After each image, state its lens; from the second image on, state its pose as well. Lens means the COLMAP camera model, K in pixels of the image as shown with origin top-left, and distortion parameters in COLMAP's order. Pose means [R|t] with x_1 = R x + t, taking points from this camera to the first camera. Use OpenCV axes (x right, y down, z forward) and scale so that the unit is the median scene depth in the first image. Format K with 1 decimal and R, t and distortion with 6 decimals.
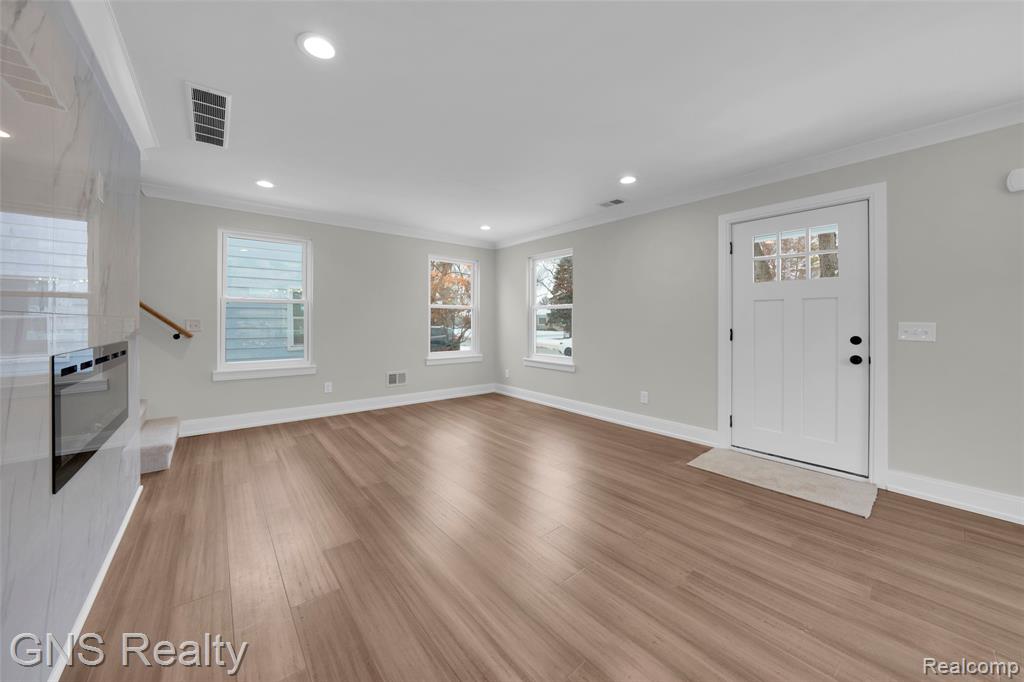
lens RADIAL K [[365.1, 0, 498.0], [0, 365.1, 320.1], [0, 0, 1]] dist [-0.001975, -0.000160]
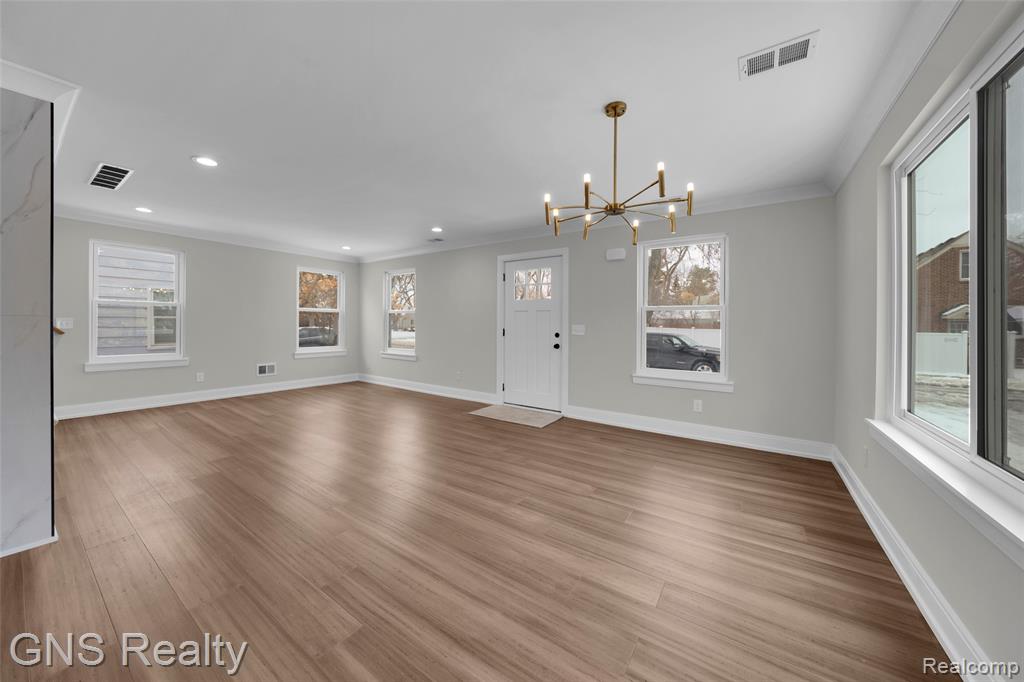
lens RADIAL K [[363.0, 0, 493.7], [0, 363.0, 326.0], [0, 0, 1]] dist [-0.000569, 0.000012]
pose [[0.963961, 0.006080, 0.265973, 0.152976], [-0.009377, 0.999894, 0.011127, -0.003627], [-0.265877, -0.013220, 0.963916, -0.425539]]
